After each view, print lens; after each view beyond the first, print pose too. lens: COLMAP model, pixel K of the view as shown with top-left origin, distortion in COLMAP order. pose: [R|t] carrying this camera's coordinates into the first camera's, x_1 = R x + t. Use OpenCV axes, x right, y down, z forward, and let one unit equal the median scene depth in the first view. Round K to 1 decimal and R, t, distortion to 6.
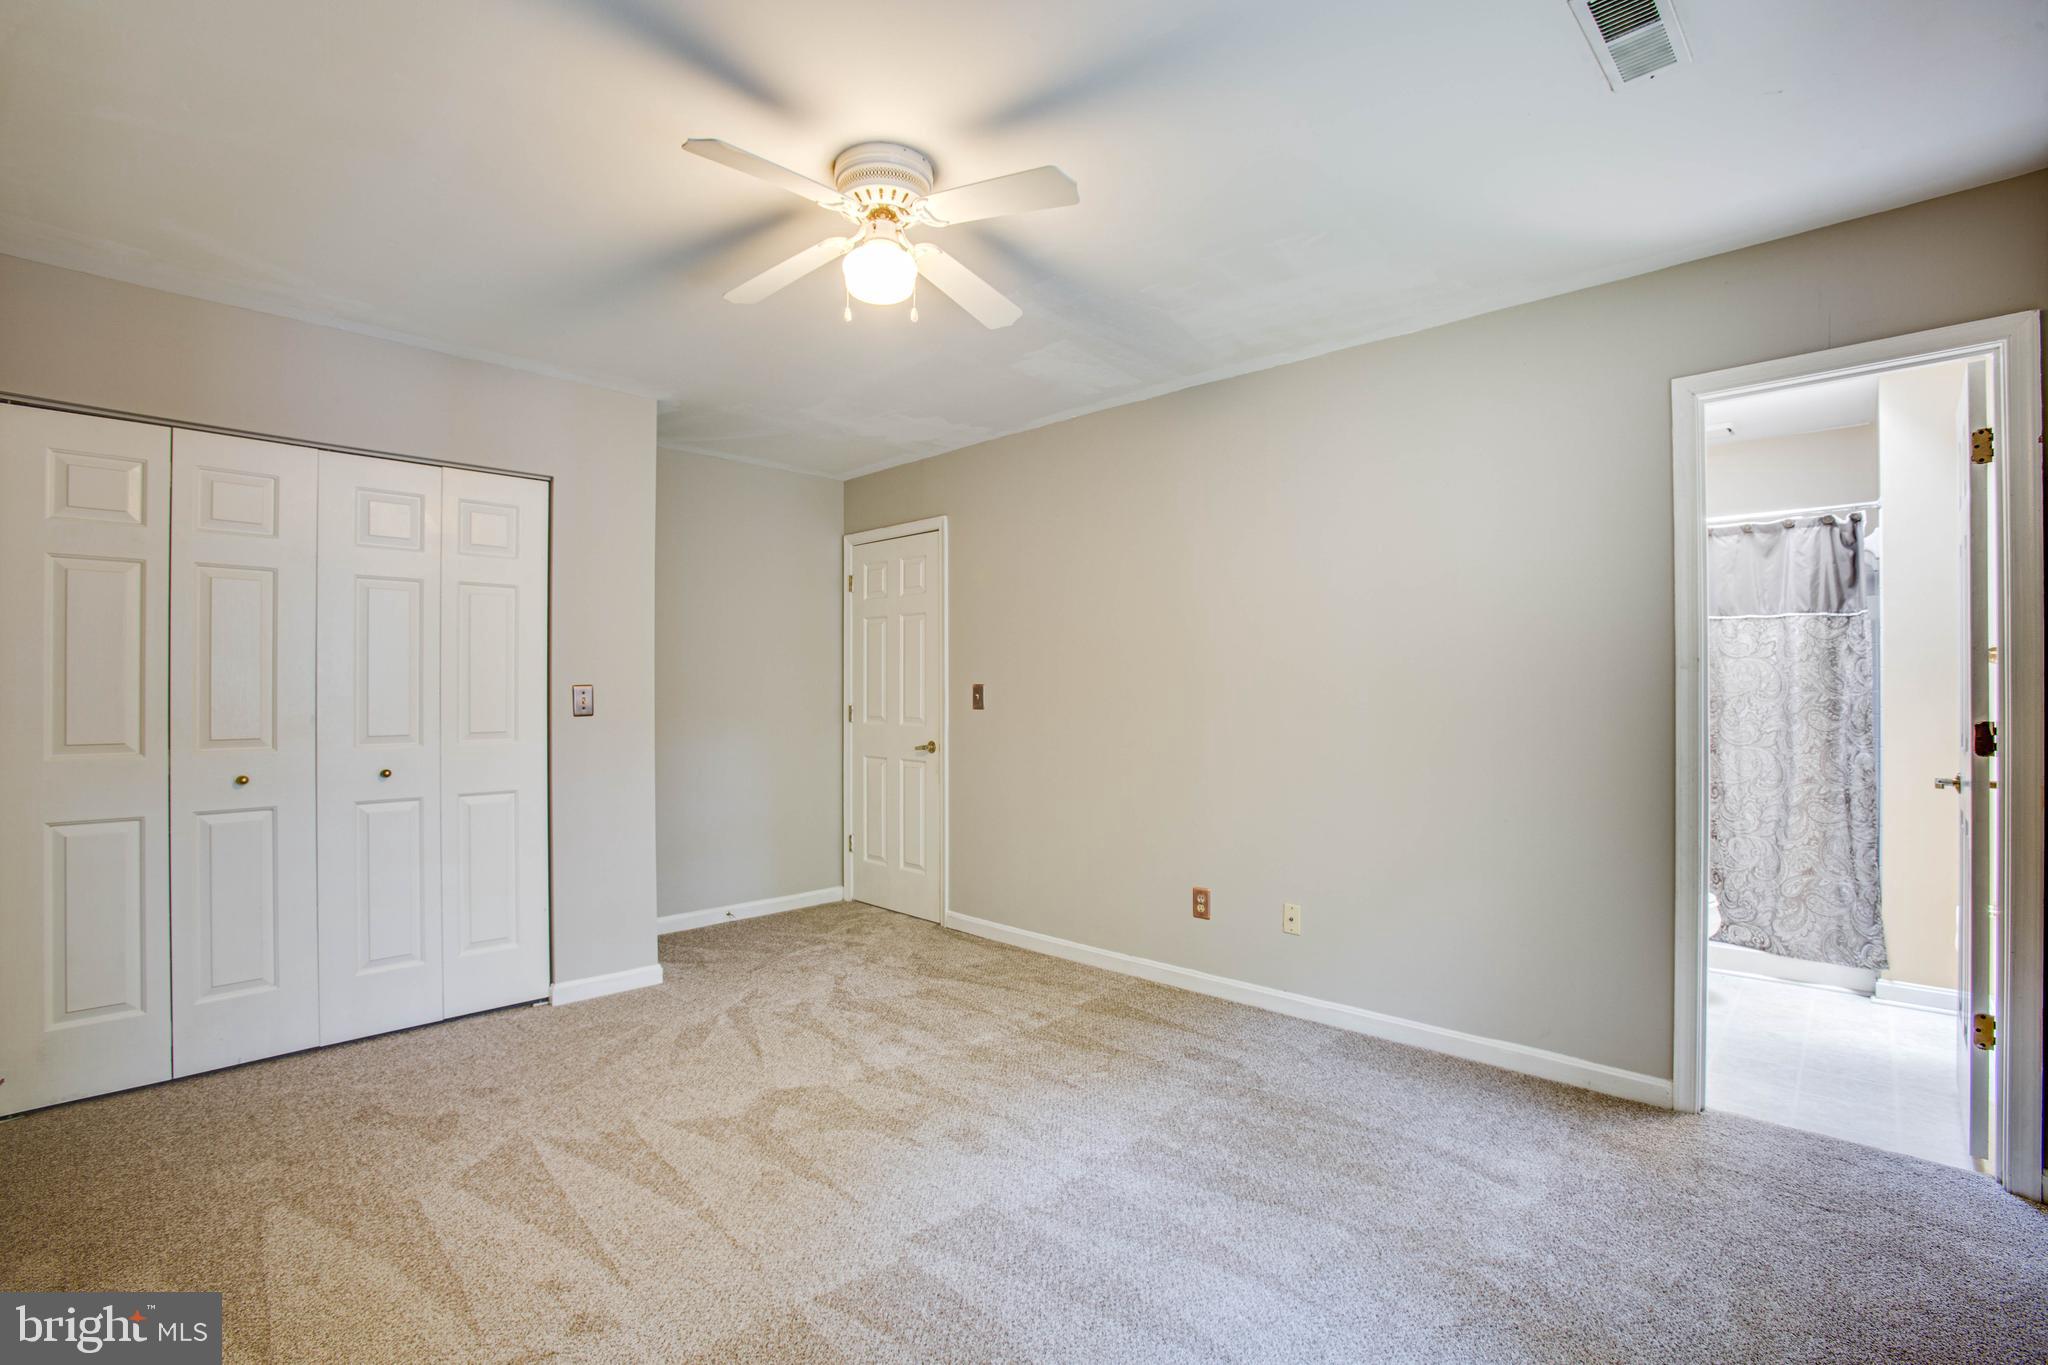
lens RADIAL K [[959.1, 0, 1023.7], [0, 959.1, 690.4], [0, 0, 1]] dist [-0.066655, 0.023380]
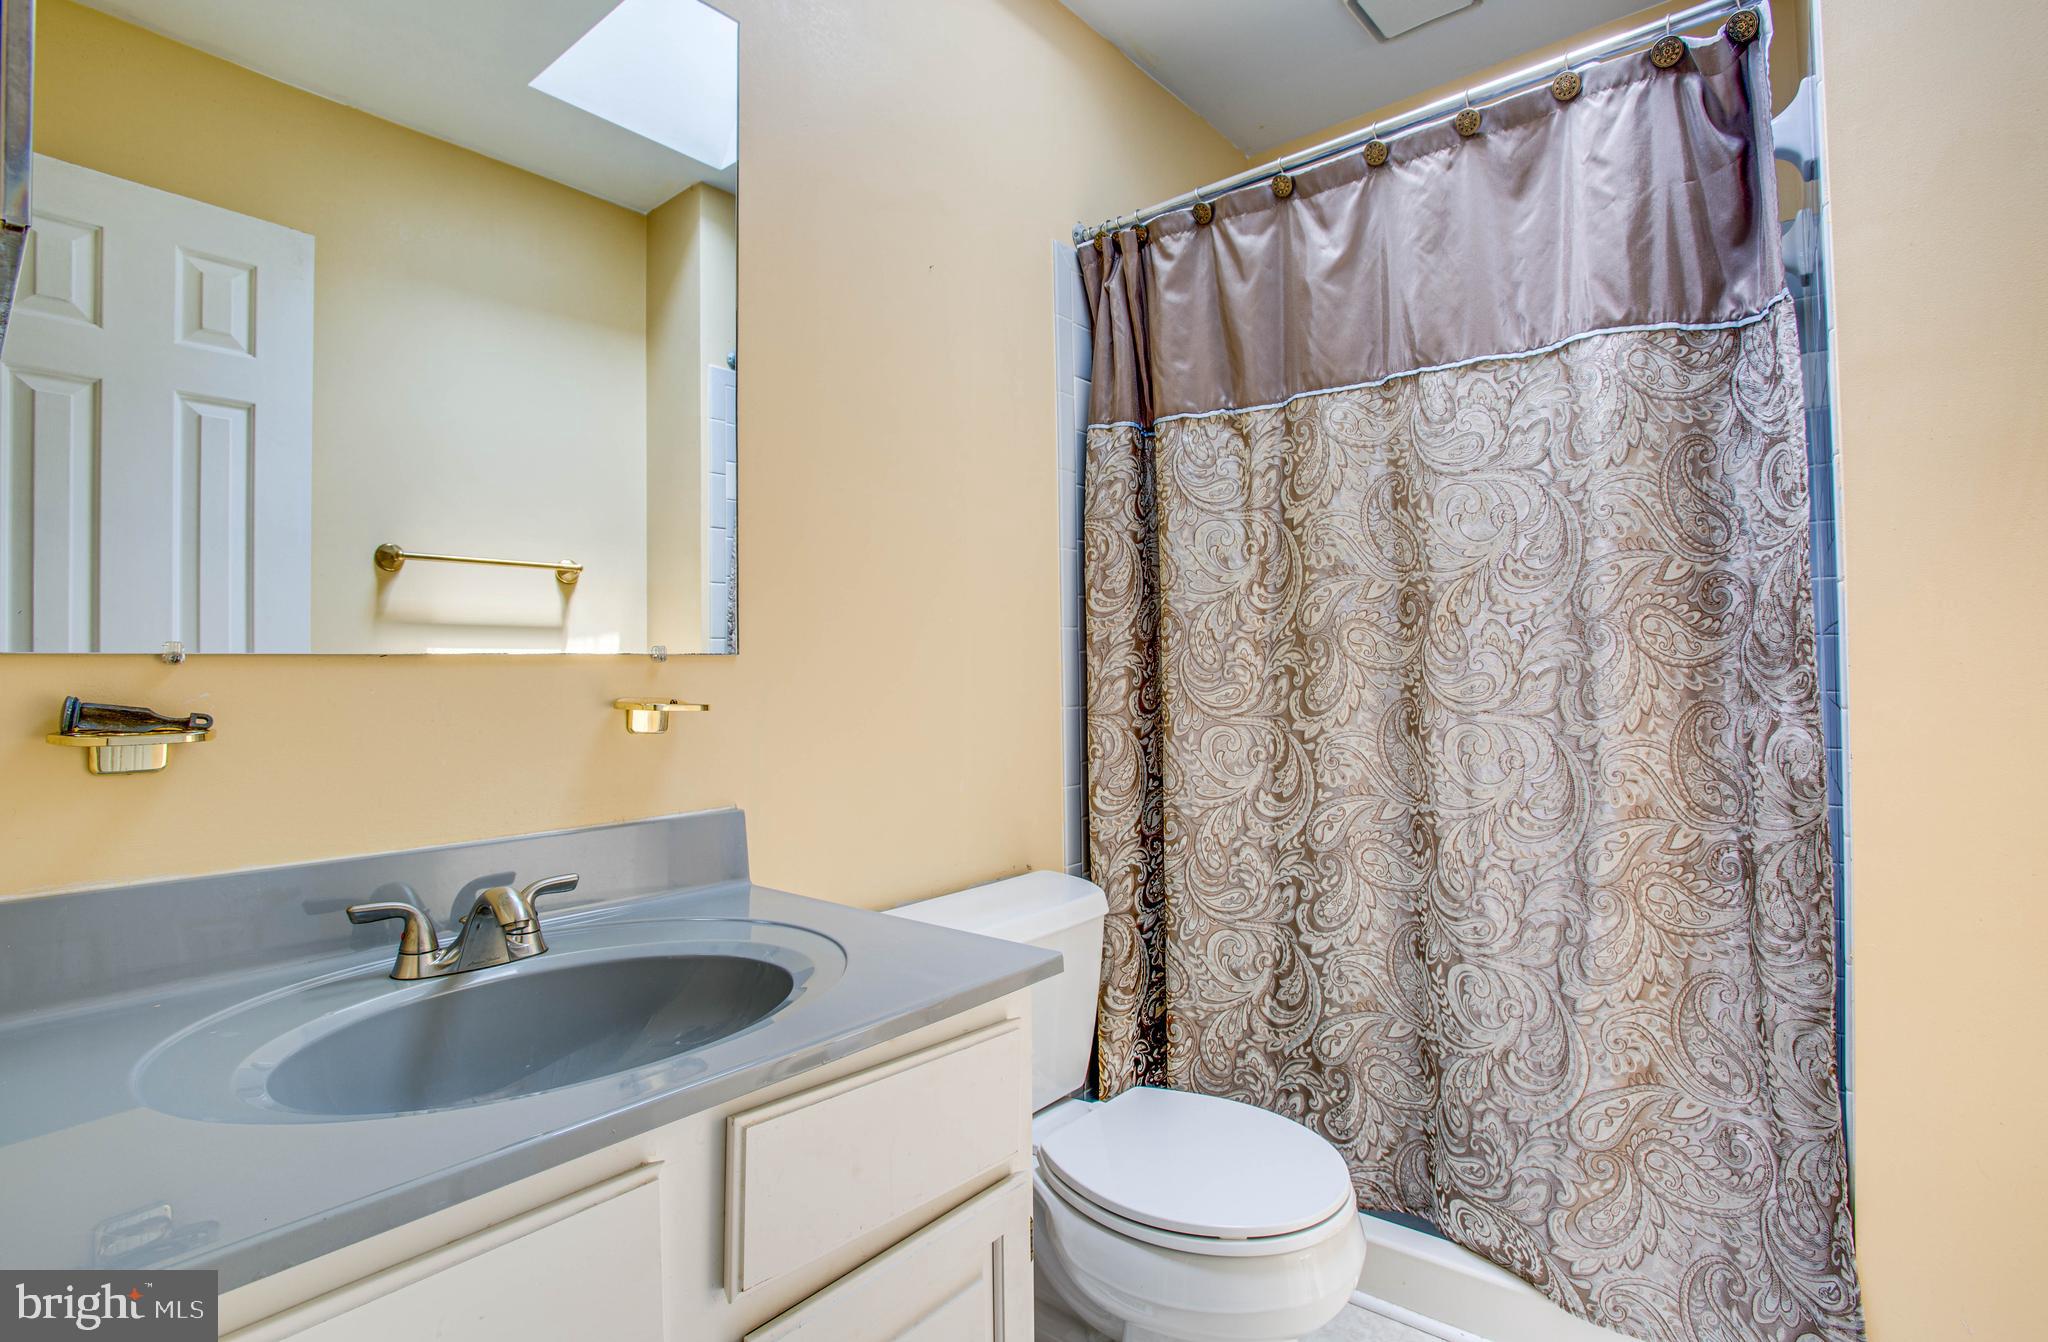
lens RADIAL K [[994.5, 0, 1024.0], [0, 994.5, 671.0], [0, 0, 1]] dist [-0.069465, 0.024024]
pose [[0.997907, -0.015406, 0.062799, 0.600231], [0.016131, 0.999809, -0.011062, 0.046234], [-0.062617, 0.012052, 0.997965, 0.656311]]
